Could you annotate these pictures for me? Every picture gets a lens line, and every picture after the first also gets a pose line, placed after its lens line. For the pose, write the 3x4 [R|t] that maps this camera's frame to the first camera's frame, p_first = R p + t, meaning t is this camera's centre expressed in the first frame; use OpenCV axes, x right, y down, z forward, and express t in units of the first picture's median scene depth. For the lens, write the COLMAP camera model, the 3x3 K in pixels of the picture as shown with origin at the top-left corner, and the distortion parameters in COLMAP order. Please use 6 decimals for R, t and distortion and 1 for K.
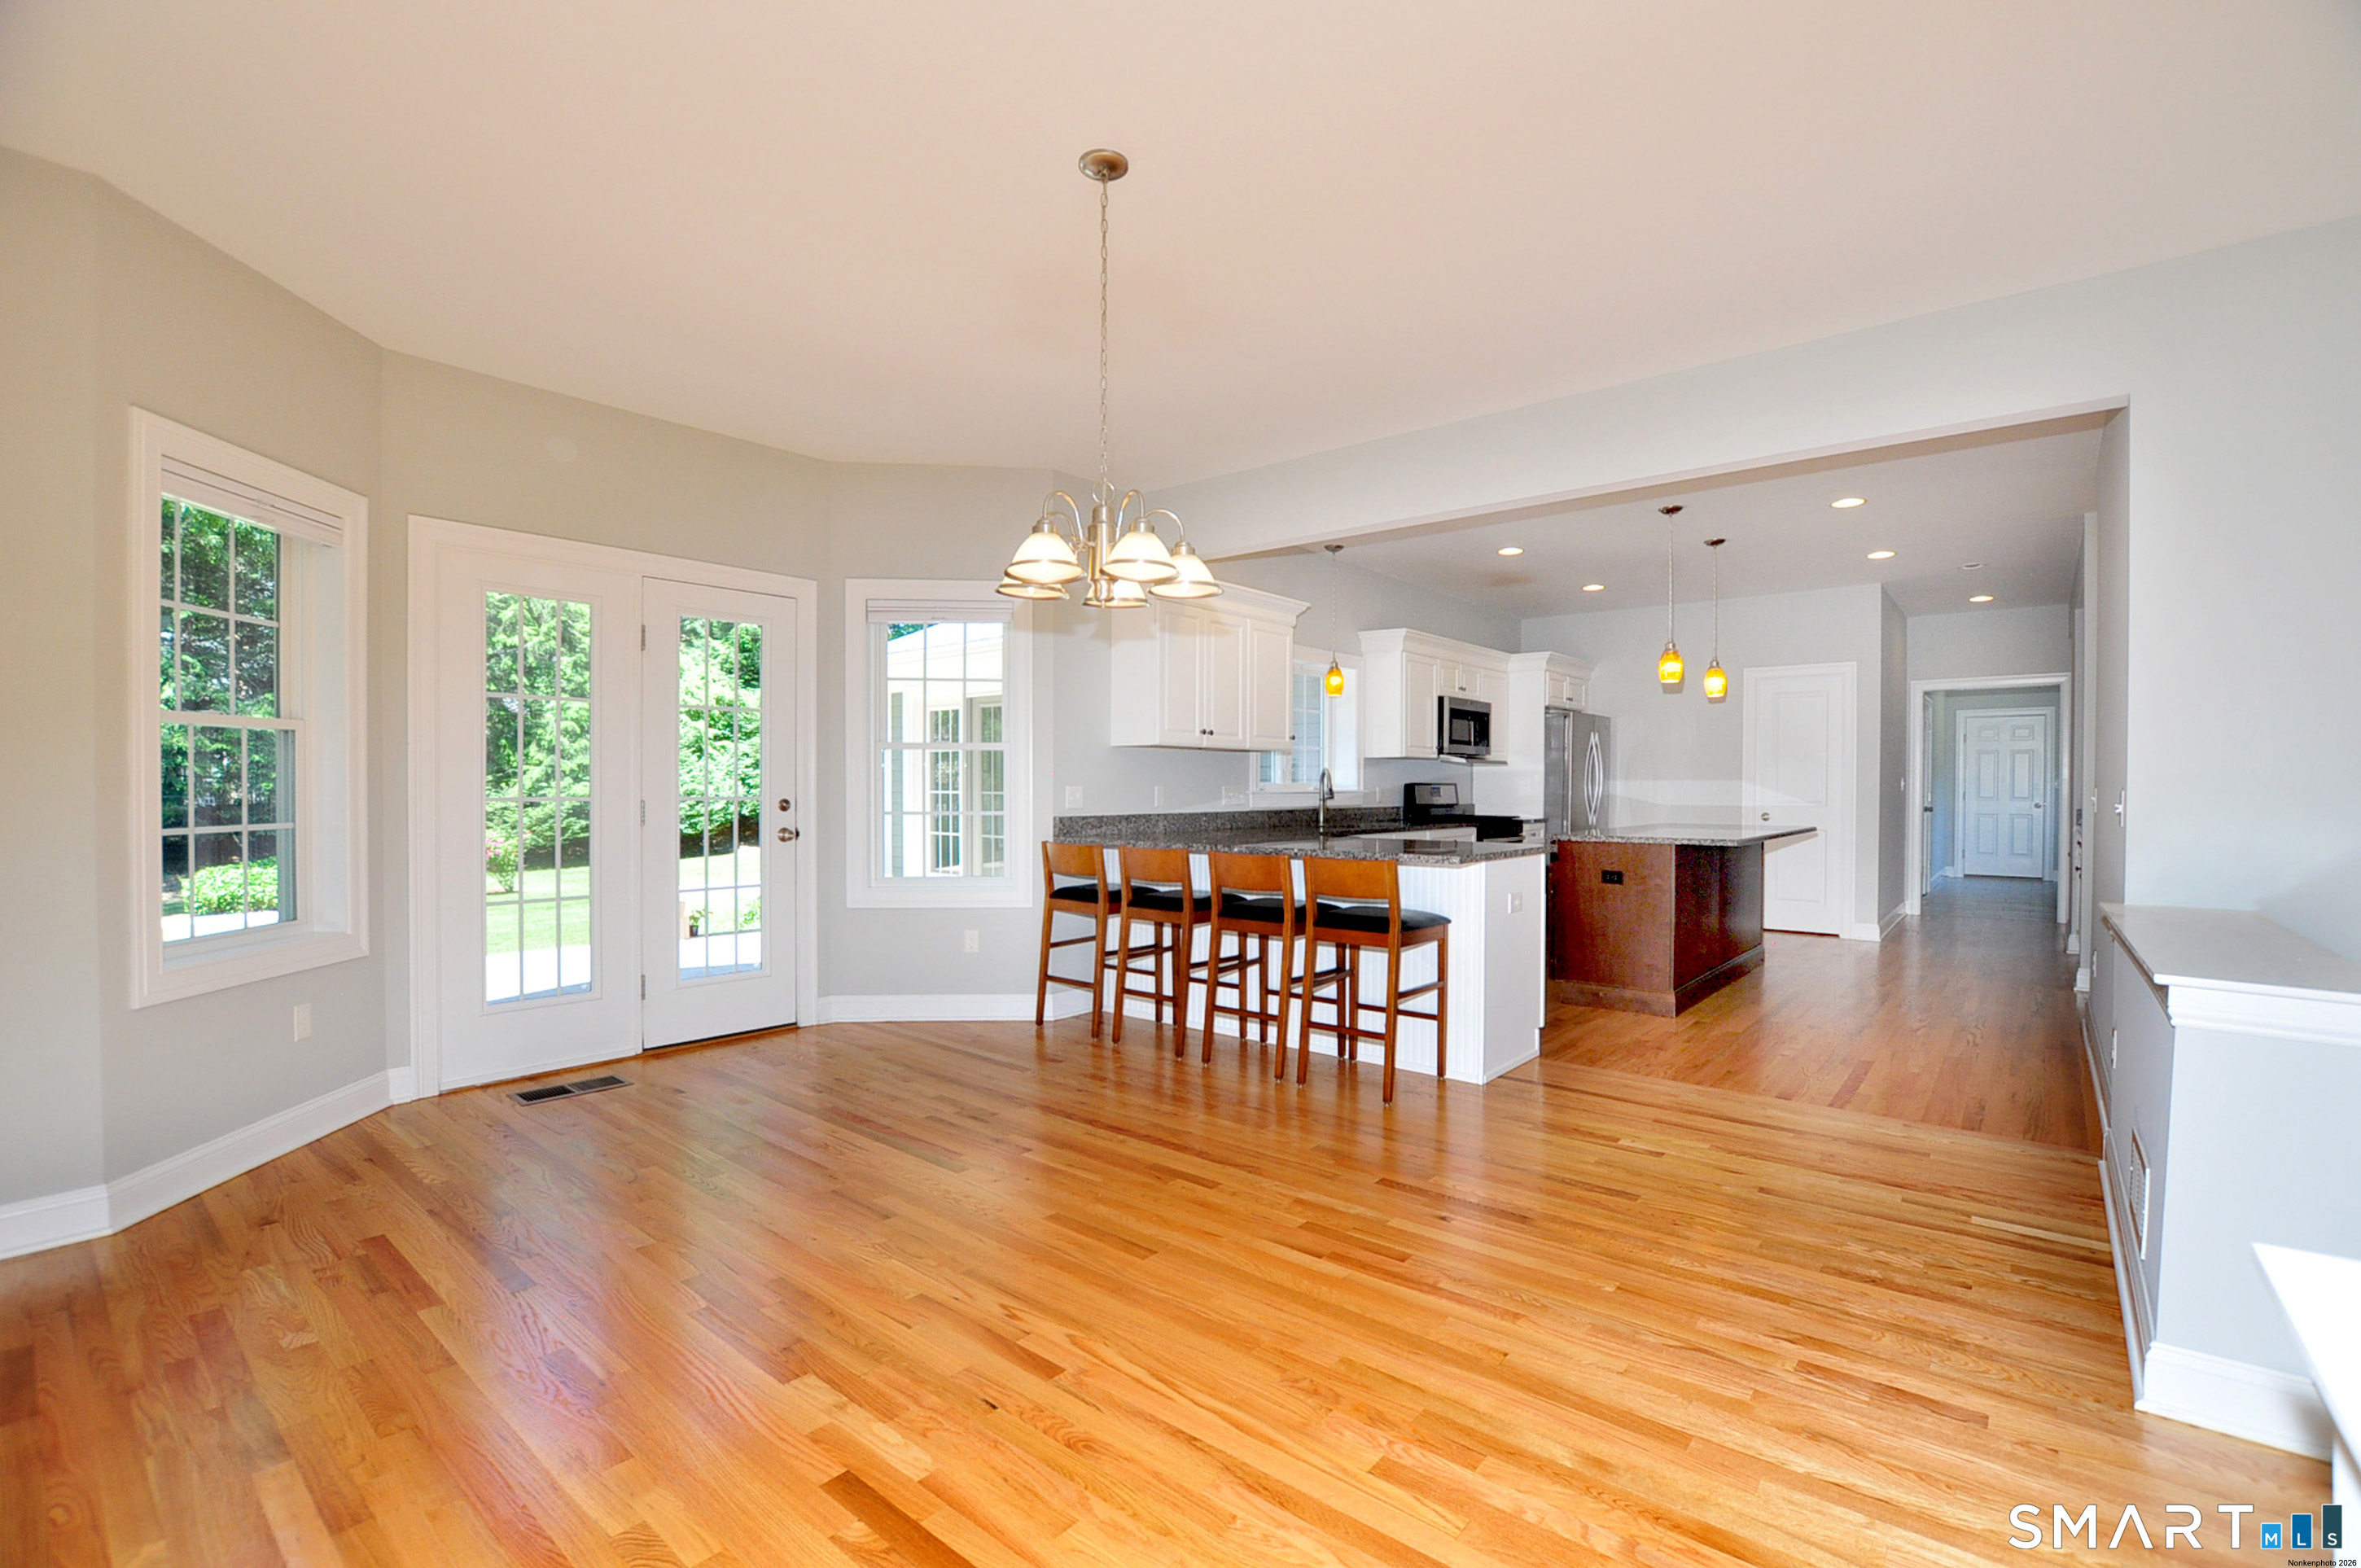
lens RADIAL K [[1037.4, 0, 1186.7], [0, 1037.4, 798.1], [0, 0, 1]] dist [-0.029210, 0.000623]
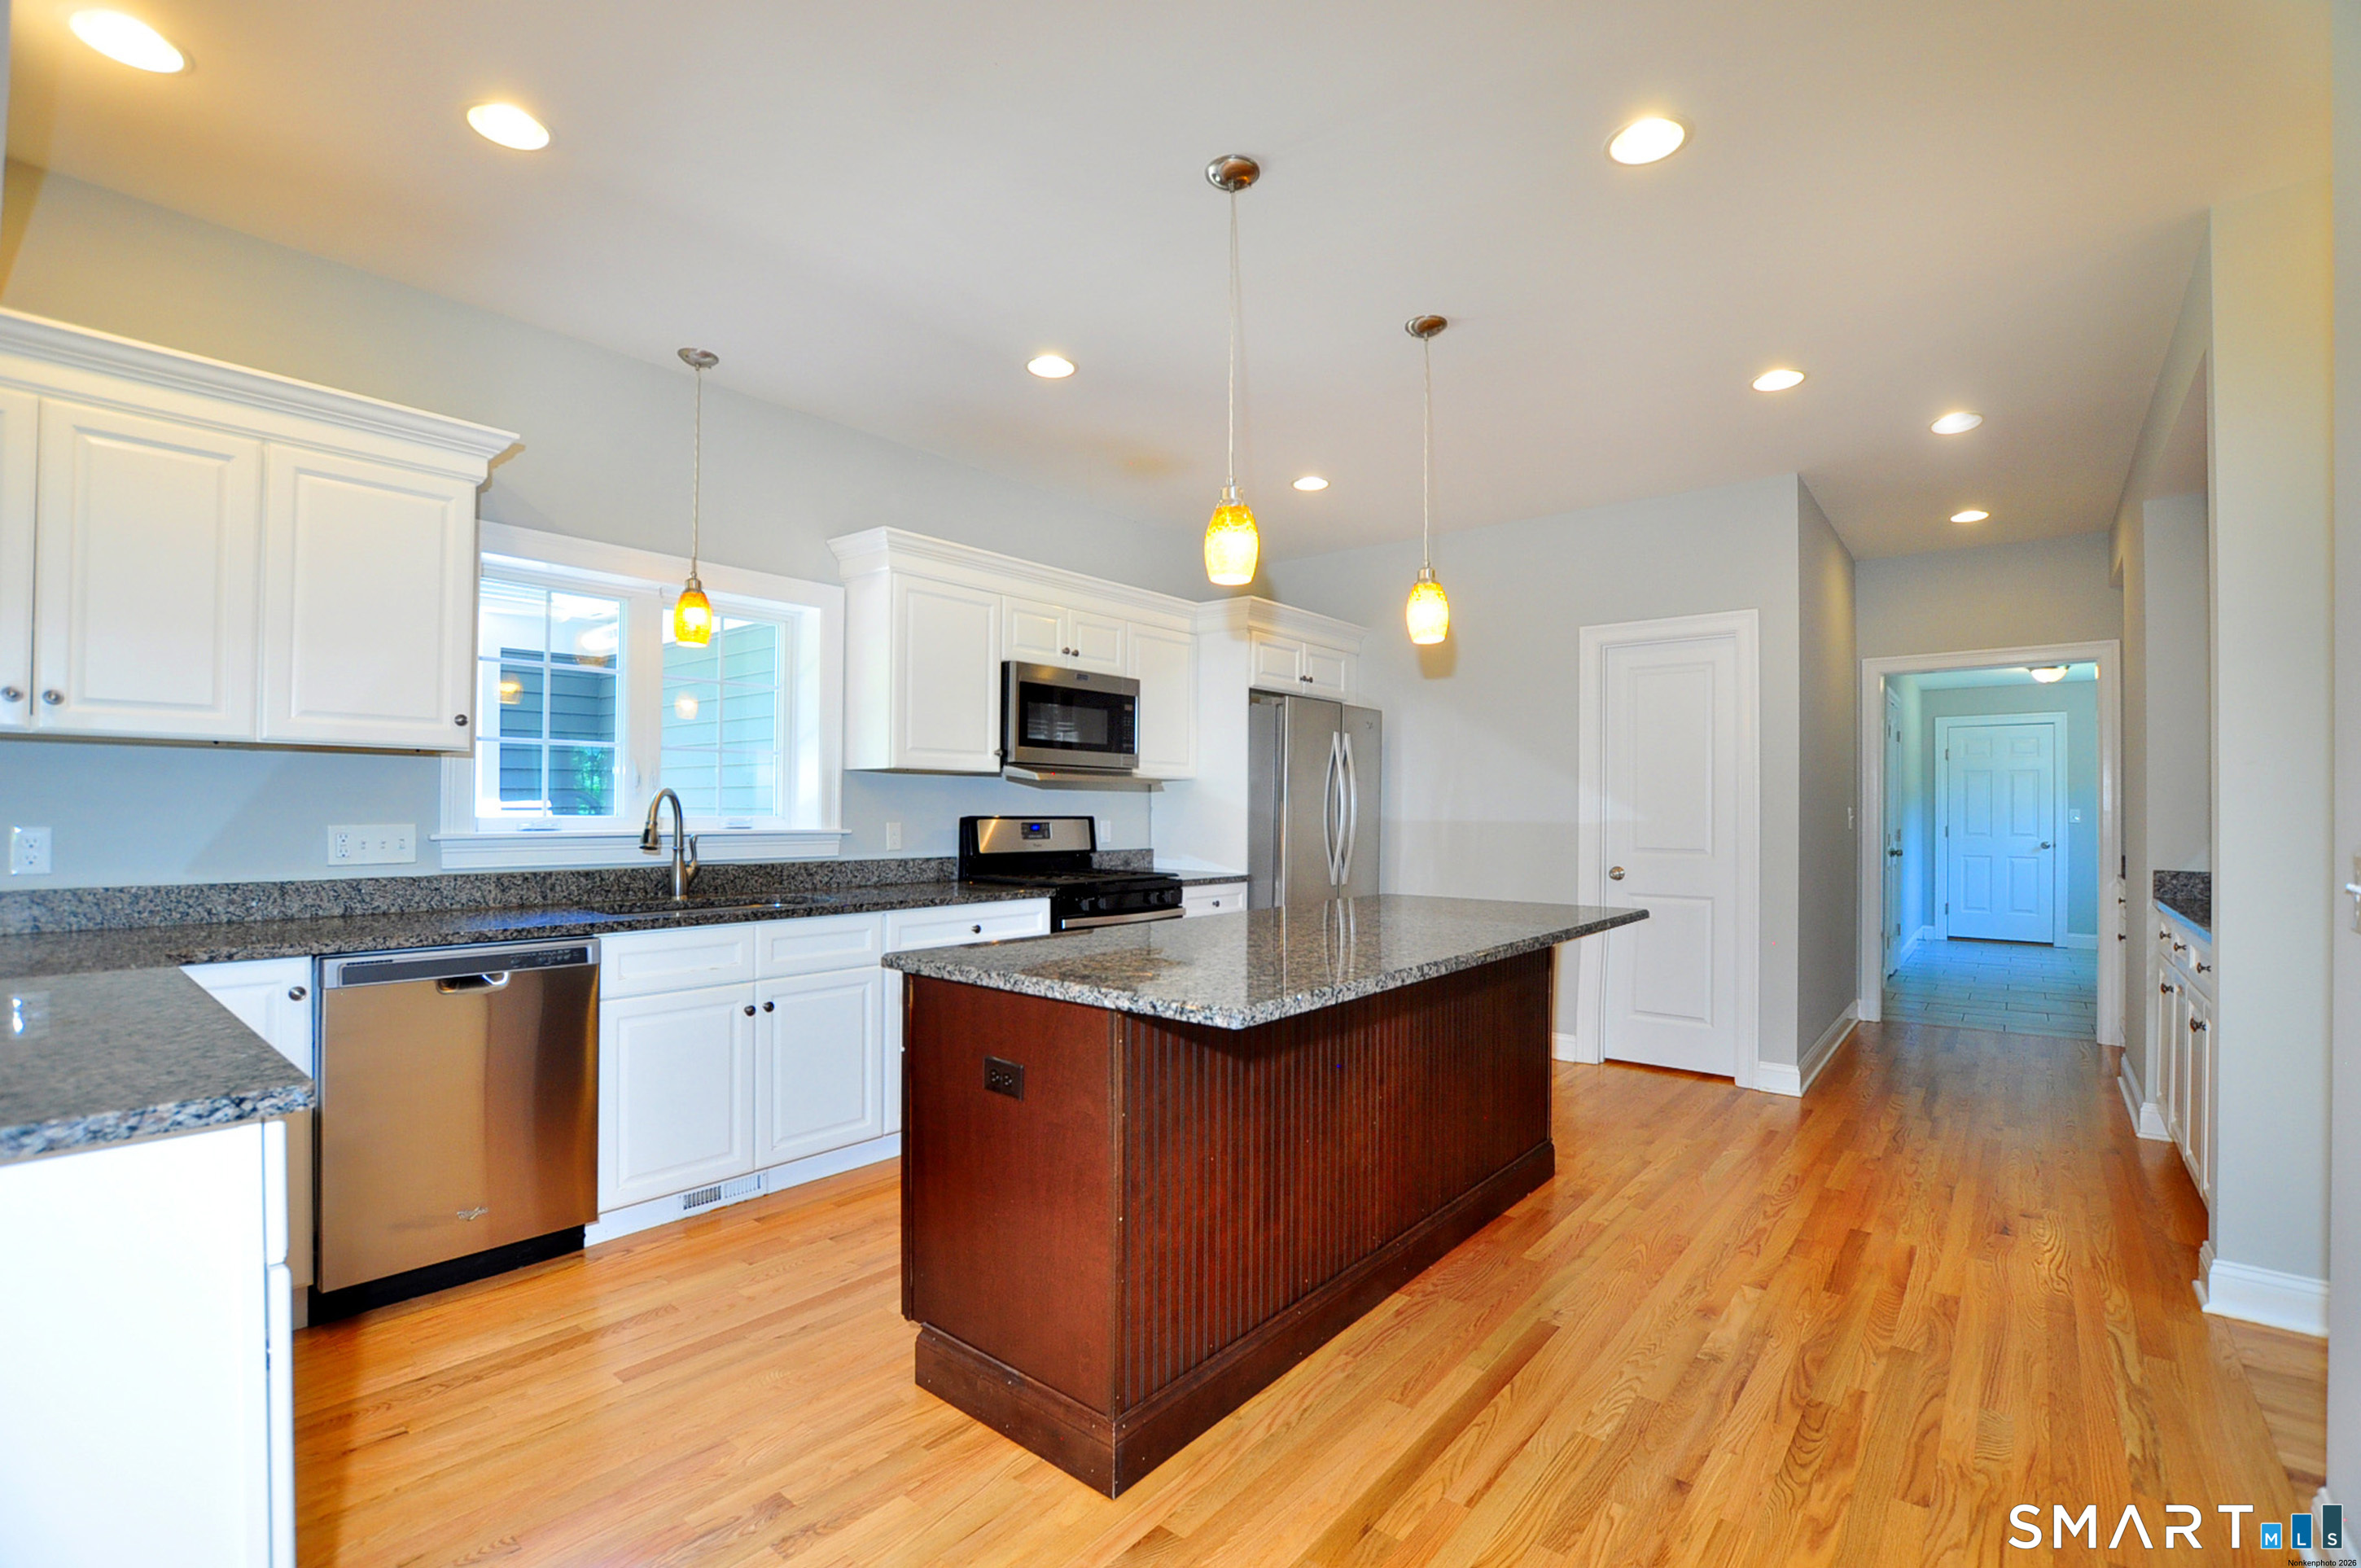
lens RADIAL K [[1037.4, 0, 1186.7], [0, 1037.4, 798.1], [0, 0, 1]] dist [-0.029210, 0.000623]
pose [[0.999934, 0.006188, 0.009722, 0.492286], [-0.005972, 0.999740, -0.022011, -0.018528], [-0.009855, 0.021952, 0.999710, 0.642088]]
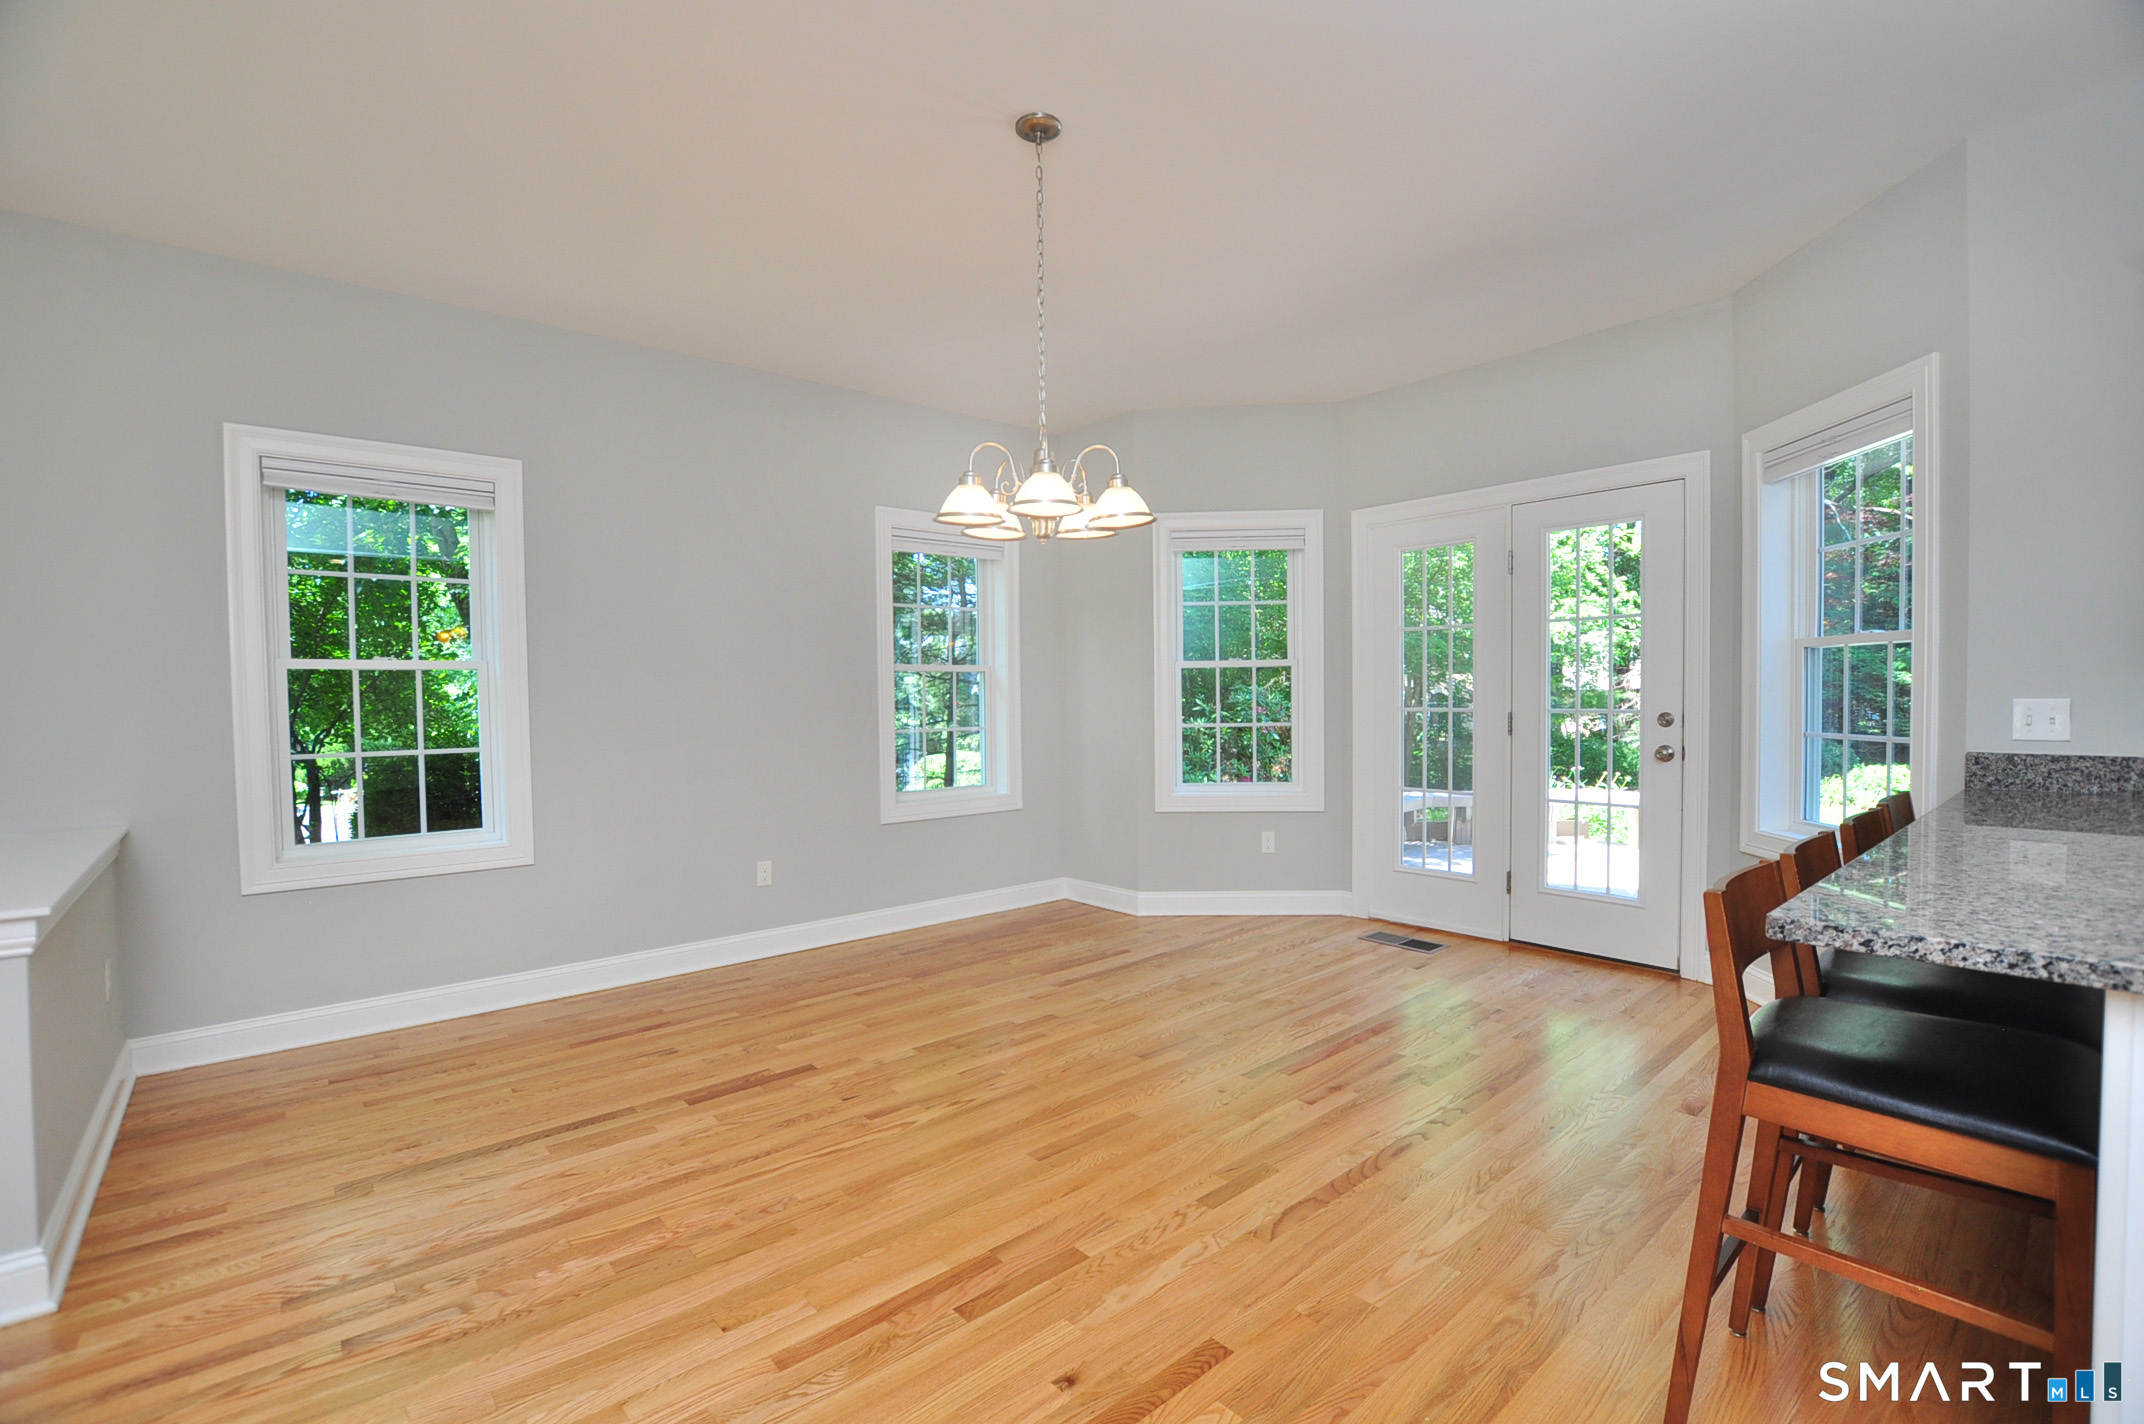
lens RADIAL K [[942.4, 0, 1072.0], [0, 942.4, 712.0], [0, 0, 1]] dist [-0.012982, -0.000003]
pose [[-0.156863, 0.019798, -0.987422, 0.441759], [0.003554, 0.999804, 0.019482, -0.015449], [0.987614, -0.000454, -0.156903, 0.583514]]
